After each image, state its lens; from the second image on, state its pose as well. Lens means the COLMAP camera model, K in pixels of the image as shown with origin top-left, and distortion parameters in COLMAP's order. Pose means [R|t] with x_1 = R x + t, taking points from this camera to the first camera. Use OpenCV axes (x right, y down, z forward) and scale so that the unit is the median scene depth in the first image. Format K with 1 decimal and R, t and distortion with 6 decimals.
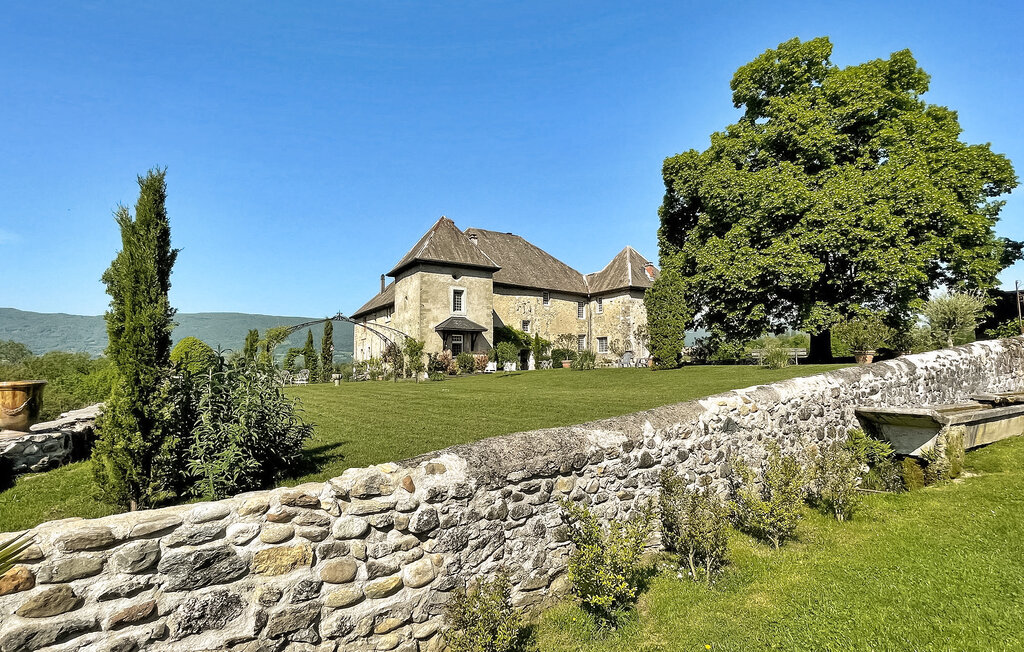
lens RADIAL K [[572.6, 0, 545.4], [0, 572.6, 326.2], [0, 0, 1]] dist [0.000293, 0.000125]
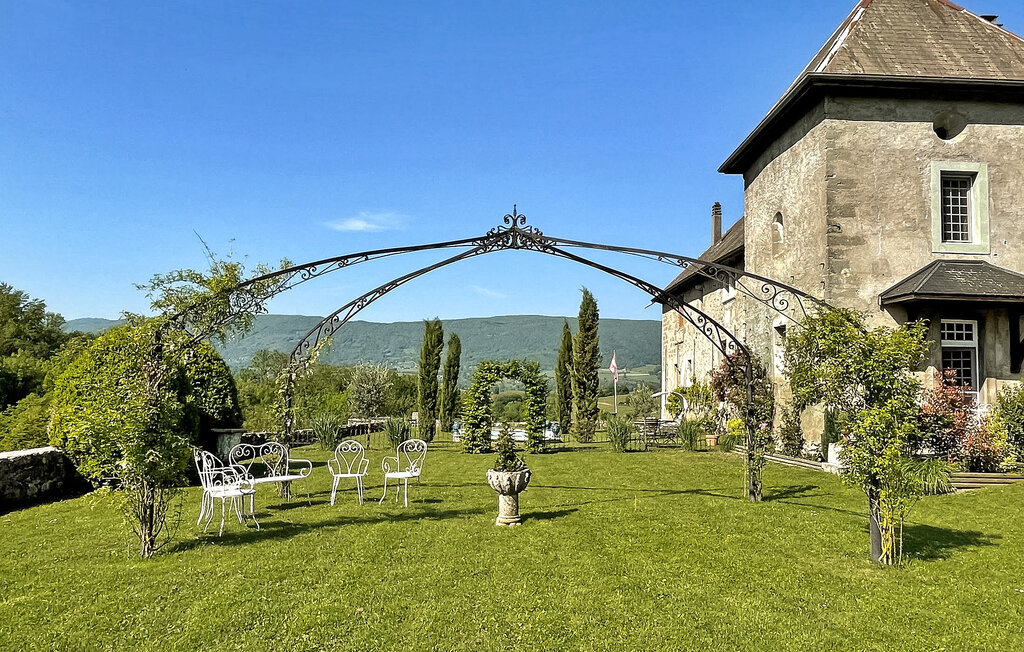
lens RADIAL K [[773.2, 0, 478.9], [0, 773.2, 332.4], [0, 0, 1]] dist [-0.001164, -0.007159]
pose [[0.832102, -0.016173, -0.554387, -0.133078], [0.016611, 0.999853, -0.004237, 0.018909], [0.554374, -0.005683, 0.832249, 0.500213]]
